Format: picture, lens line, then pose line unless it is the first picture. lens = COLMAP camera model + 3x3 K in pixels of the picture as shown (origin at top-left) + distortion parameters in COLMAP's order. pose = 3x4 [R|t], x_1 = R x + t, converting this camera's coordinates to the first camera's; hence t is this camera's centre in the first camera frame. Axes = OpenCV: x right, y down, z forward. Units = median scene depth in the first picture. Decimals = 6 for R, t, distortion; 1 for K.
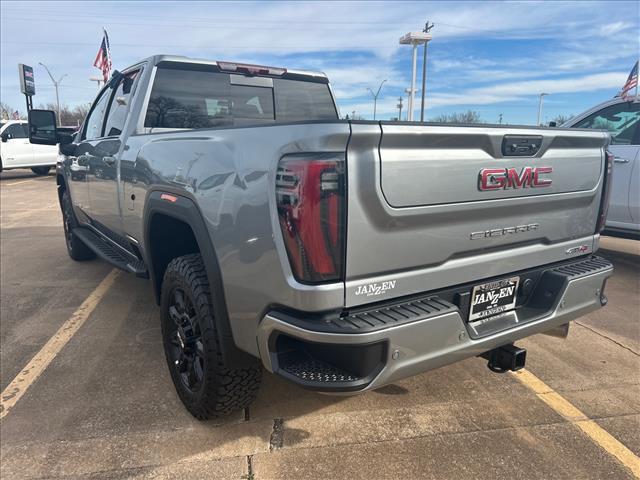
lens RADIAL K [[494.3, 0, 321.8], [0, 494.3, 239.0], [0, 0, 1]] dist [0.039005, 0.001855]
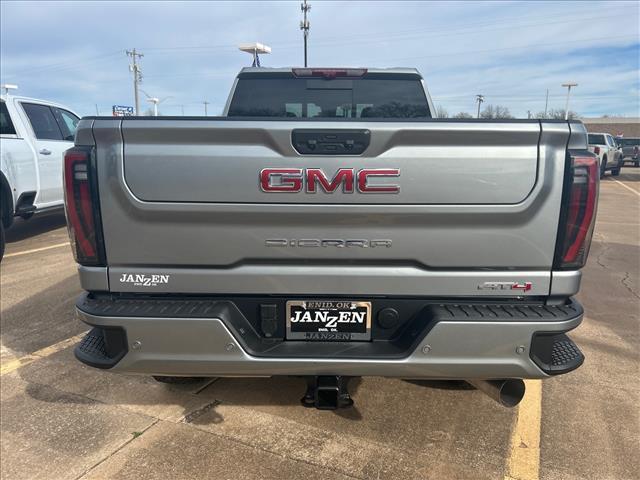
lens RADIAL K [[494.3, 0, 321.7], [0, 494.3, 238.6], [0, 0, 1]] dist [0.039005, 0.001855]
pose [[0.814281, 0.102585, -0.571334, 0.811715], [-0.109847, 0.993708, 0.021866, -0.038898], [0.569983, 0.044955, 0.820426, 0.288003]]
